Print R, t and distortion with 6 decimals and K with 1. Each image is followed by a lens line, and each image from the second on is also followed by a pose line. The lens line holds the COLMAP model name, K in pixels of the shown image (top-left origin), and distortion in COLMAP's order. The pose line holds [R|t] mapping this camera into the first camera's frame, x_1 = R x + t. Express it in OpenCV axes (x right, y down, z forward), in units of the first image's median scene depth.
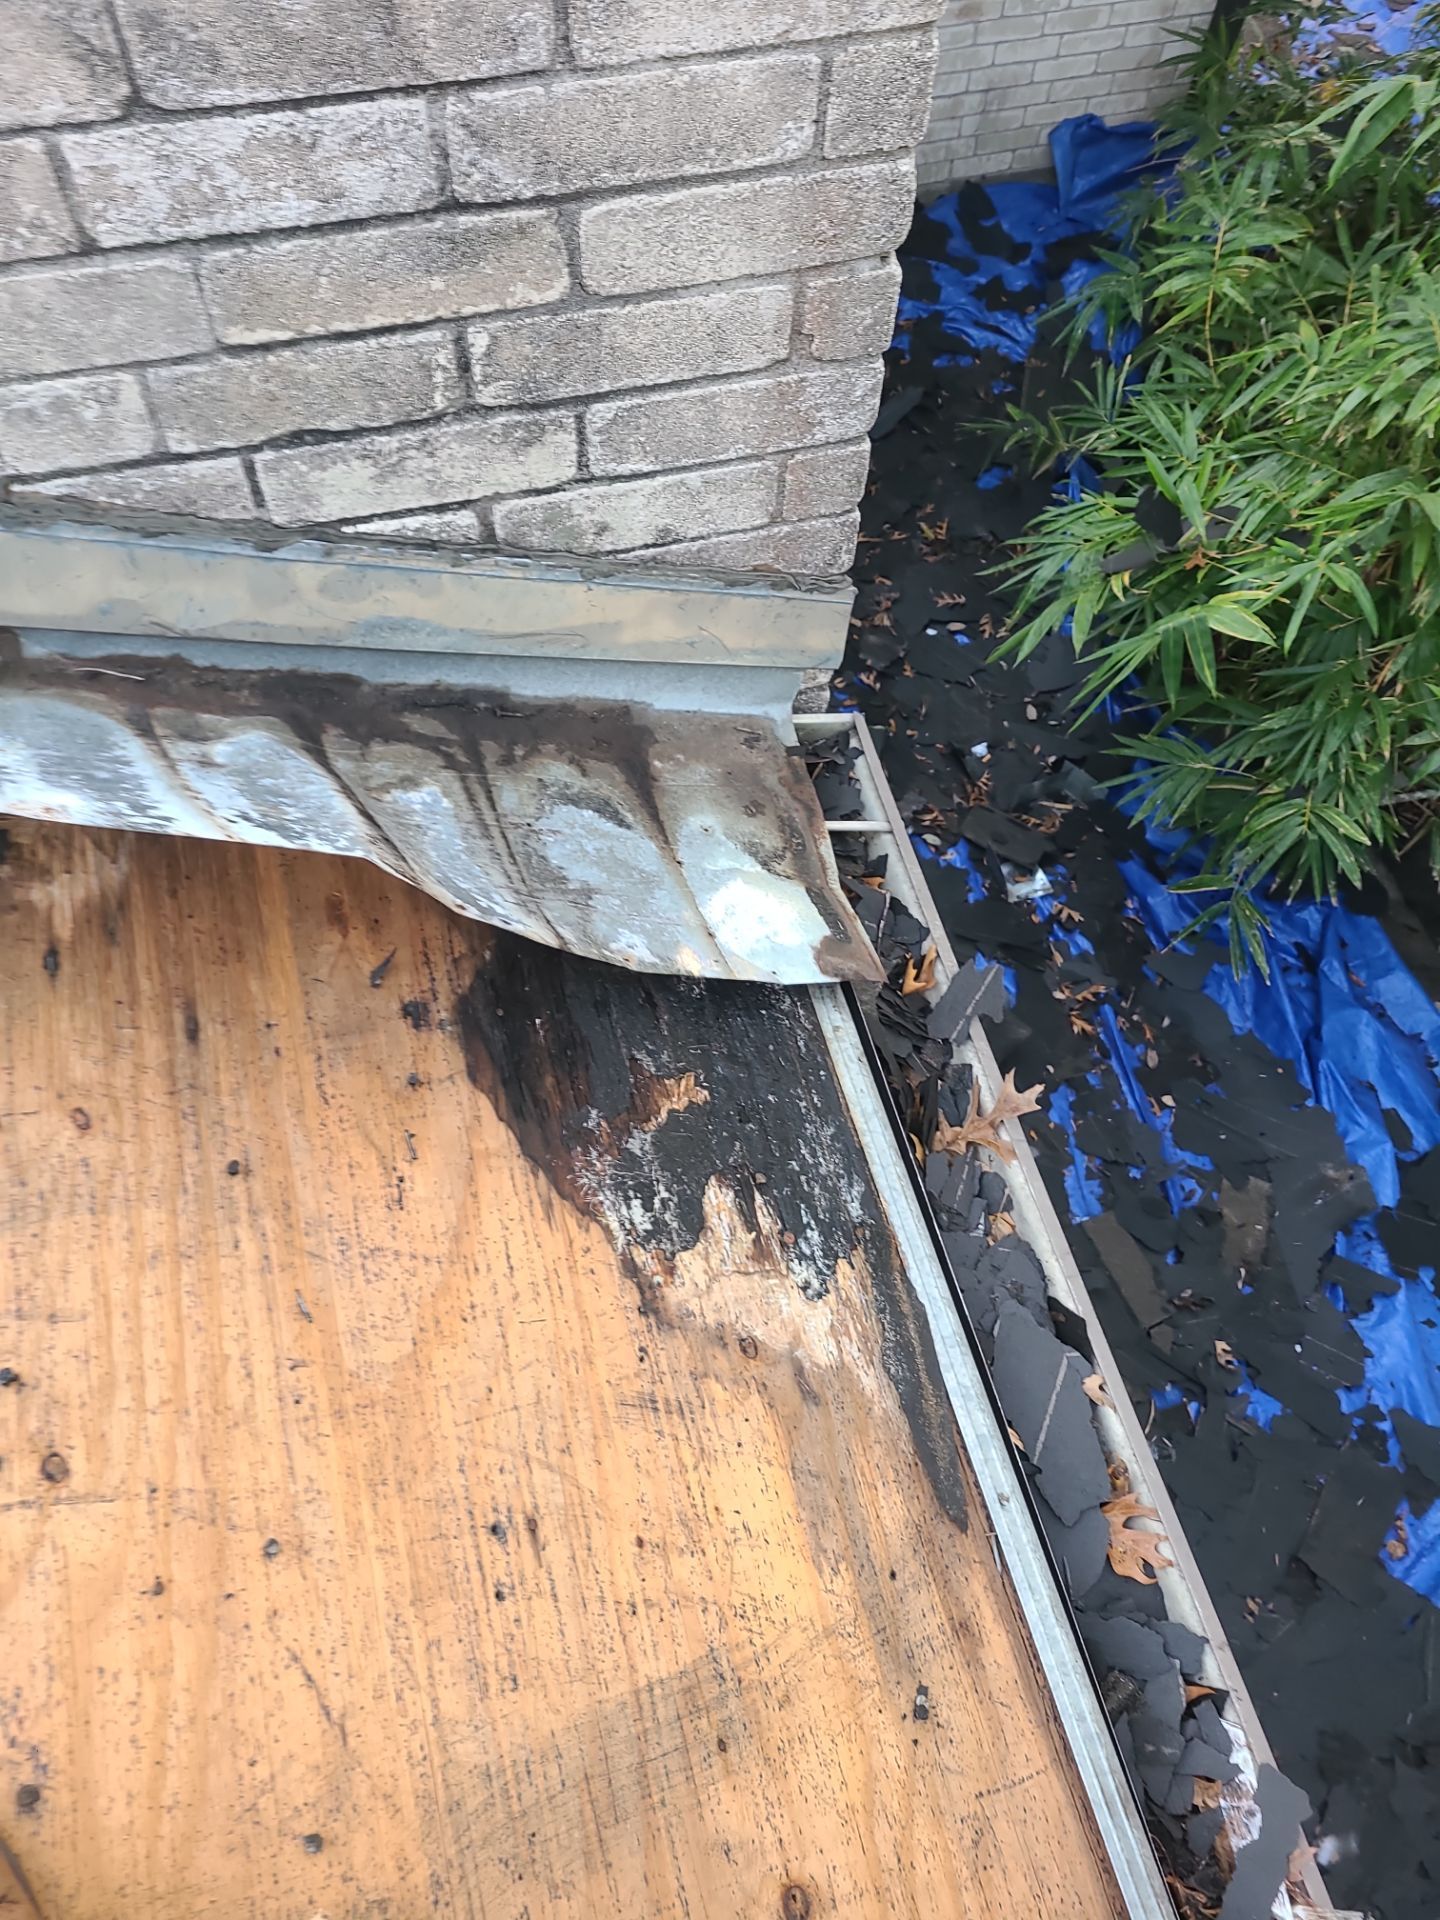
lens RADIAL K [[1436.7, 0, 720.0], [0, 1436.7, 952.1], [0, 0, 1]] dist [0.066961, -0.061770]
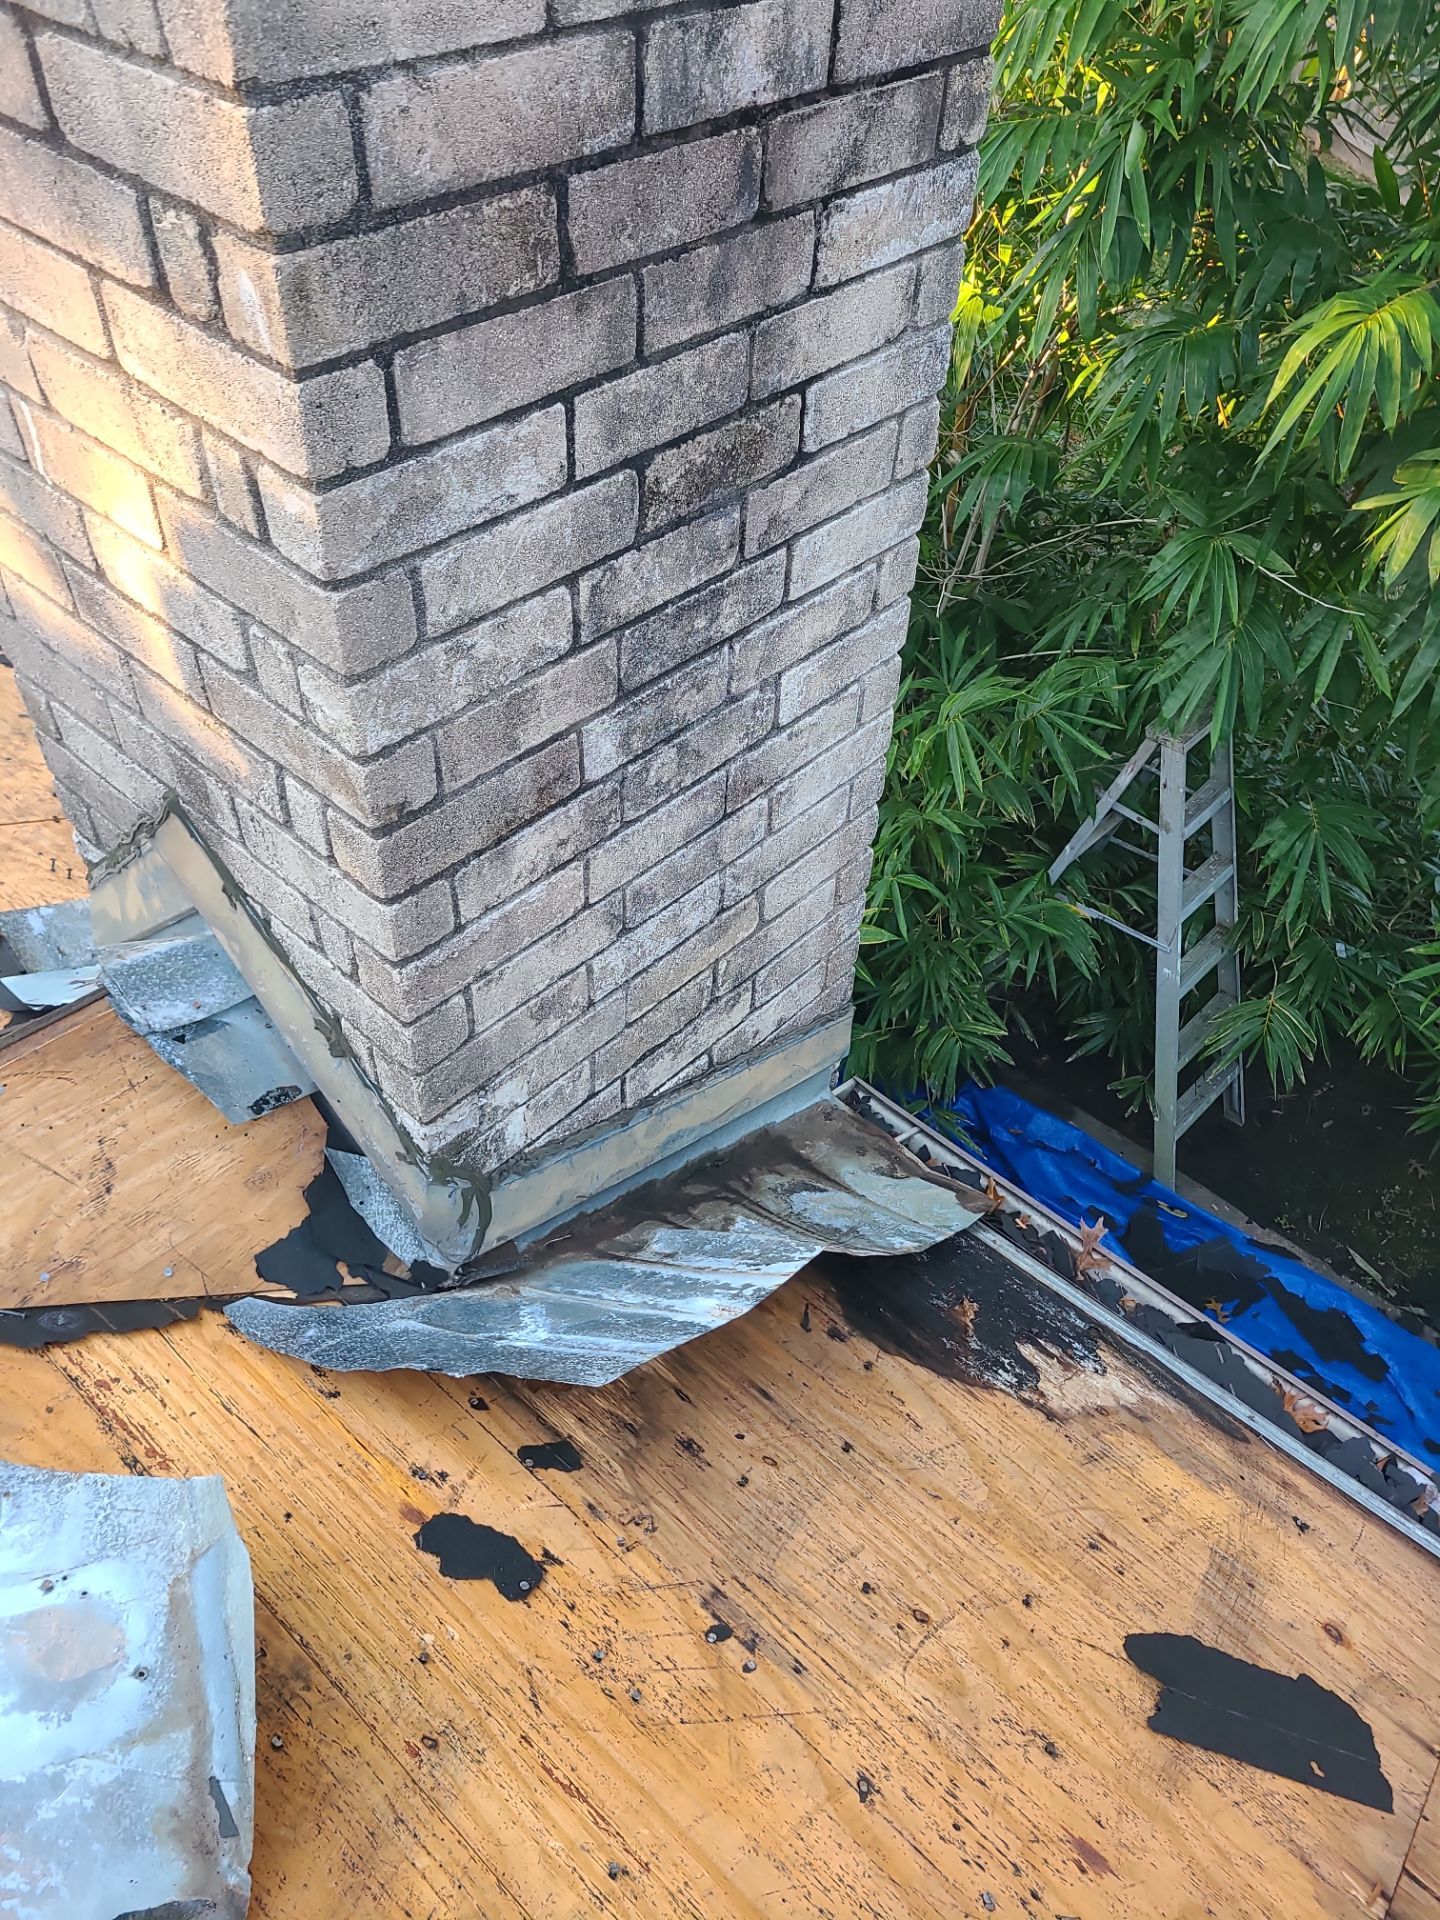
lens RADIAL K [[1436.7, 0, 720.0], [0, 1436.7, 952.1], [0, 0, 1]] dist [0.066961, -0.061770]
pose [[0.838793, -0.387869, 0.382080, -0.782205], [0.474085, 0.865397, -0.162267, -0.130357], [-0.267713, 0.317247, 0.909772, -0.602968]]
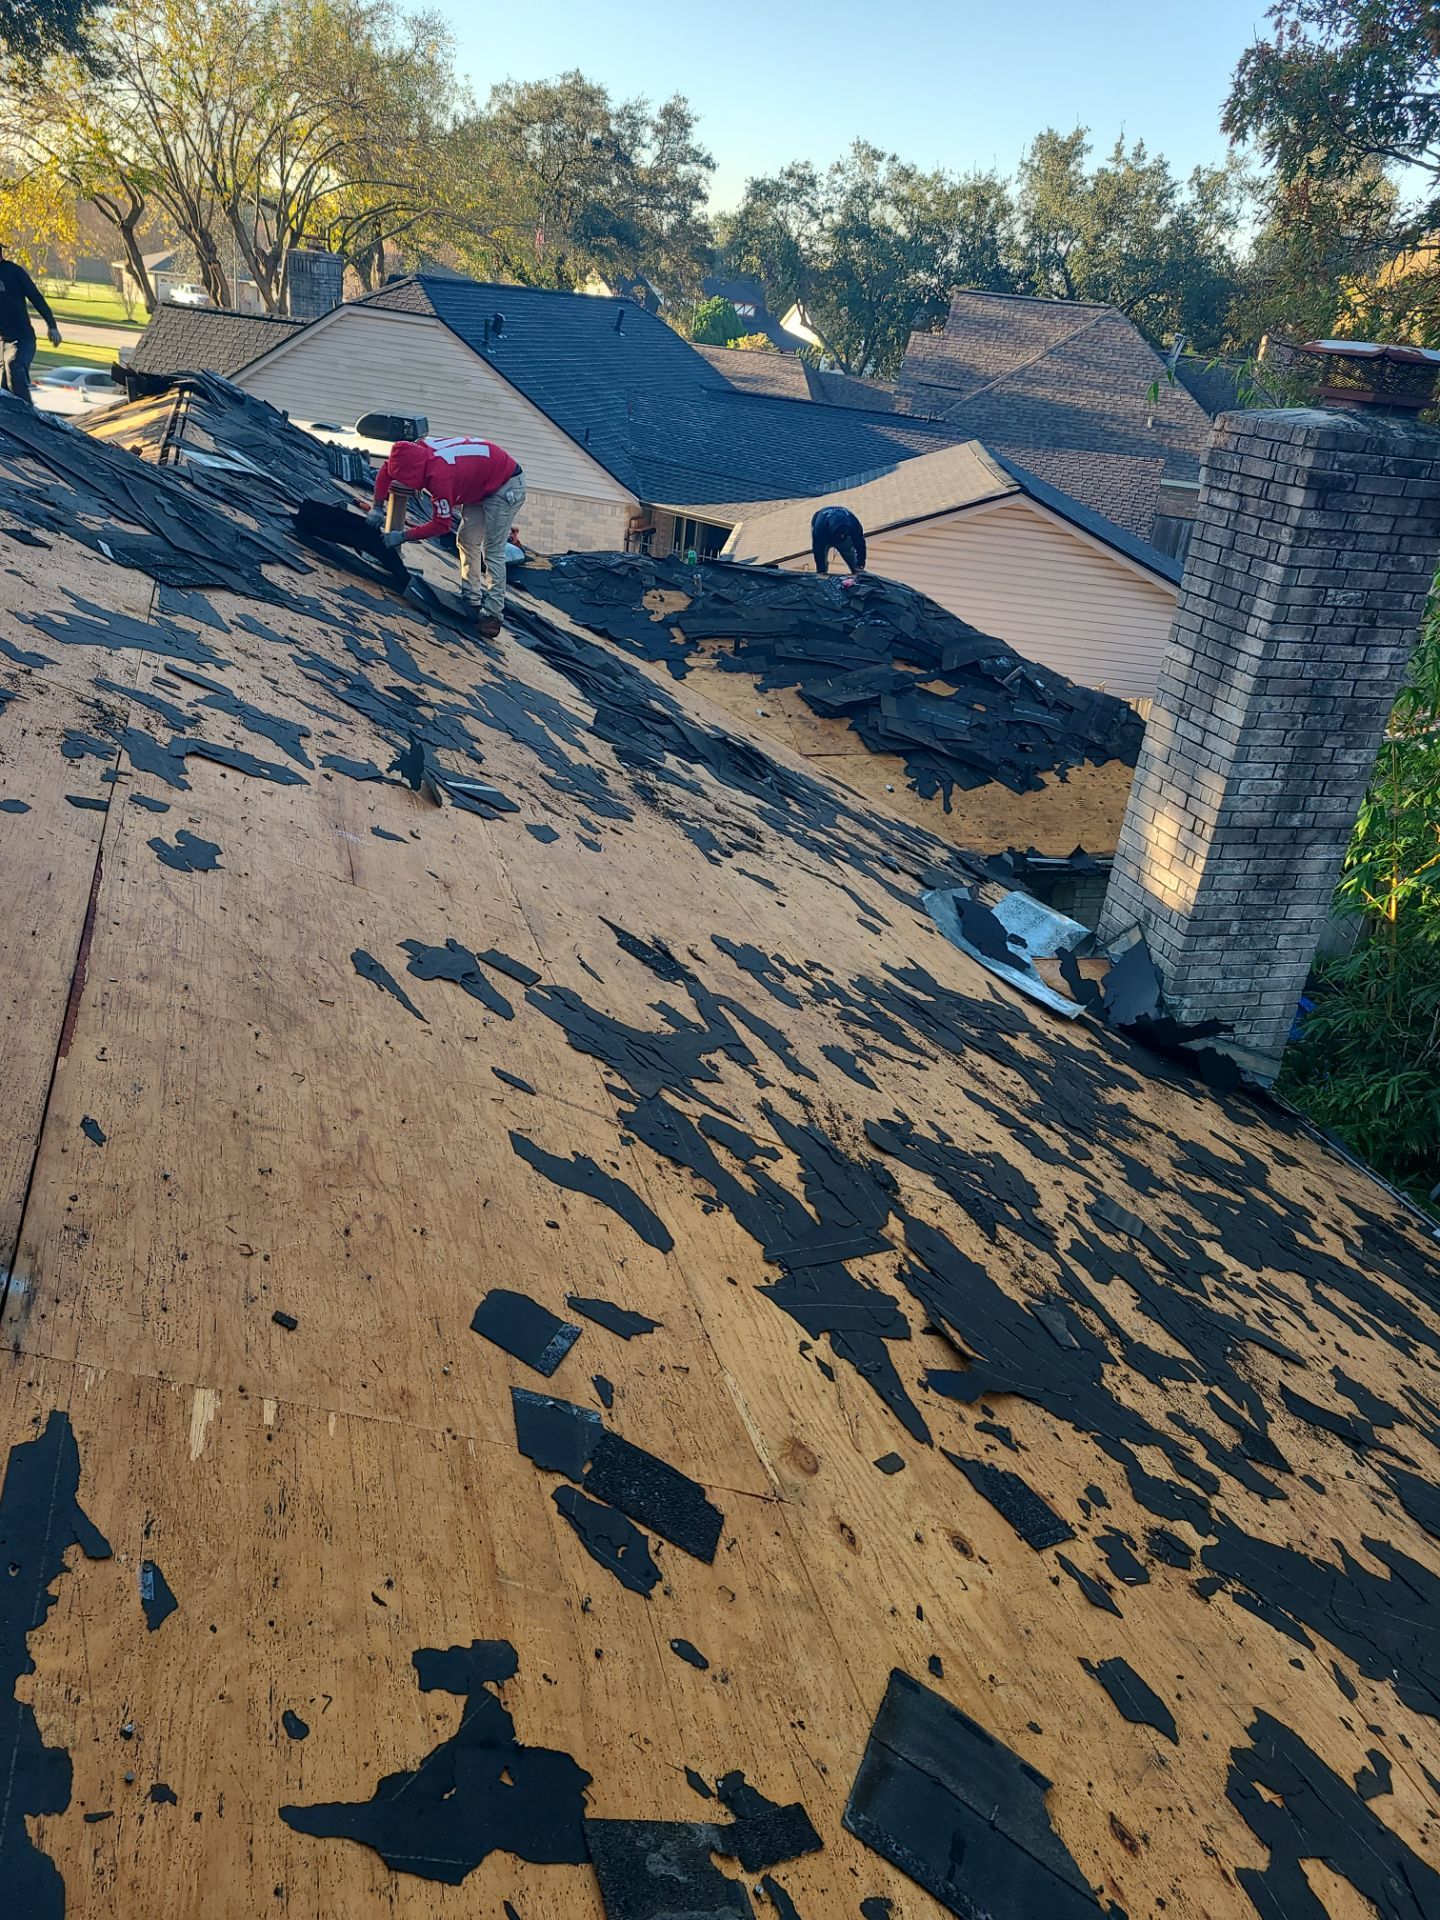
lens RADIAL K [[1456.5, 0, 679.7], [0, 1456.5, 965.0], [0, 0, 1]] dist [0.080538, -0.064266]
pose [[0.997696, 0.045233, 0.050572, -3.102099], [-0.006200, 0.803019, -0.595921, 3.514349], [-0.067566, 0.594234, 0.801449, -4.459063]]
